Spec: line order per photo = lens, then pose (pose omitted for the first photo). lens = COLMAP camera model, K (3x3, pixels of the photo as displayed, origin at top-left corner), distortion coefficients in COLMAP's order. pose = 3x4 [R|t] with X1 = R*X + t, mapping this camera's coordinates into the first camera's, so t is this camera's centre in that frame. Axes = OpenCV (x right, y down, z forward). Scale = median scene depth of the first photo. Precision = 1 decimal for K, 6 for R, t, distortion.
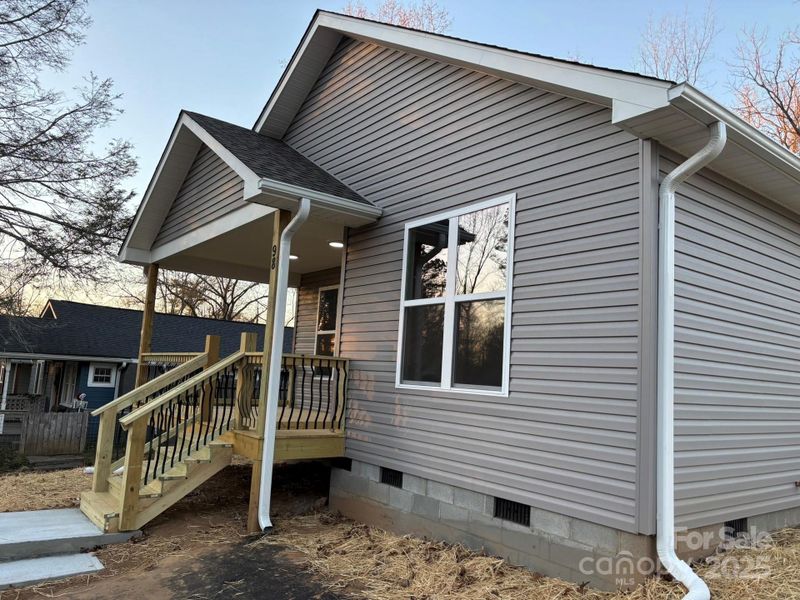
lens RADIAL K [[601.1, 0, 400.8], [0, 601.1, 294.2], [0, 0, 1]] dist [0.036188, -0.019192]
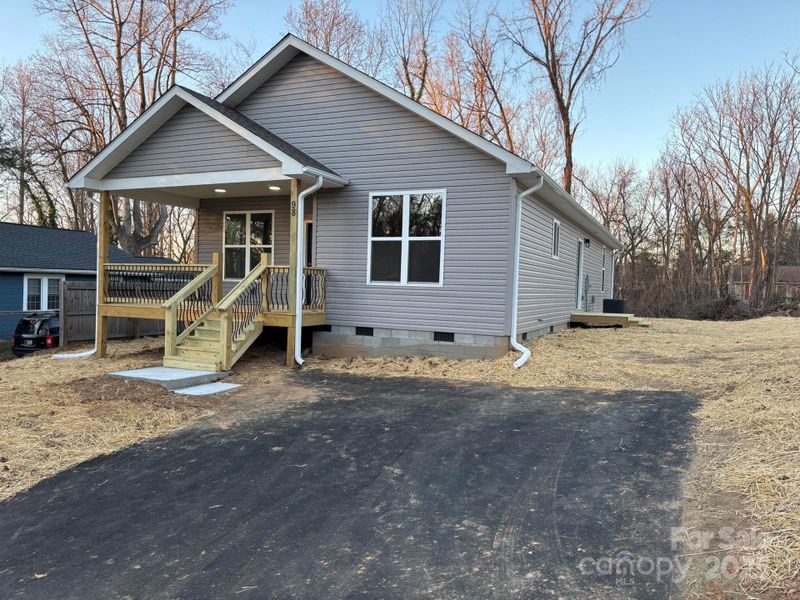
lens RADIAL K [[601.1, 0, 391.5], [0, 601.1, 297.7], [0, 0, 1]] dist [0.036188, -0.019192]
pose [[0.889739, -0.041525, 0.454577, -0.784721], [-0.040157, 0.984872, 0.168566, -0.119184], [-0.454700, -0.168234, 0.874611, -0.659133]]
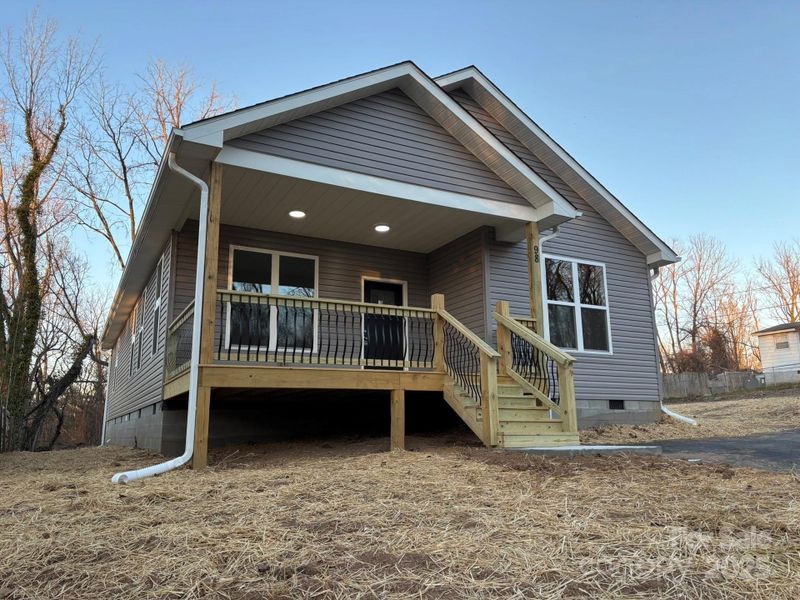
lens RADIAL K [[601.1, 0, 399.5], [0, 601.1, 301.6], [0, 0, 1]] dist [0.036188, -0.019192]
pose [[0.165742, 0.148261, 0.974961, -1.739965], [-0.114505, 0.984841, -0.130298, 0.288430], [-0.979499, -0.090042, 0.180206, 1.117100]]
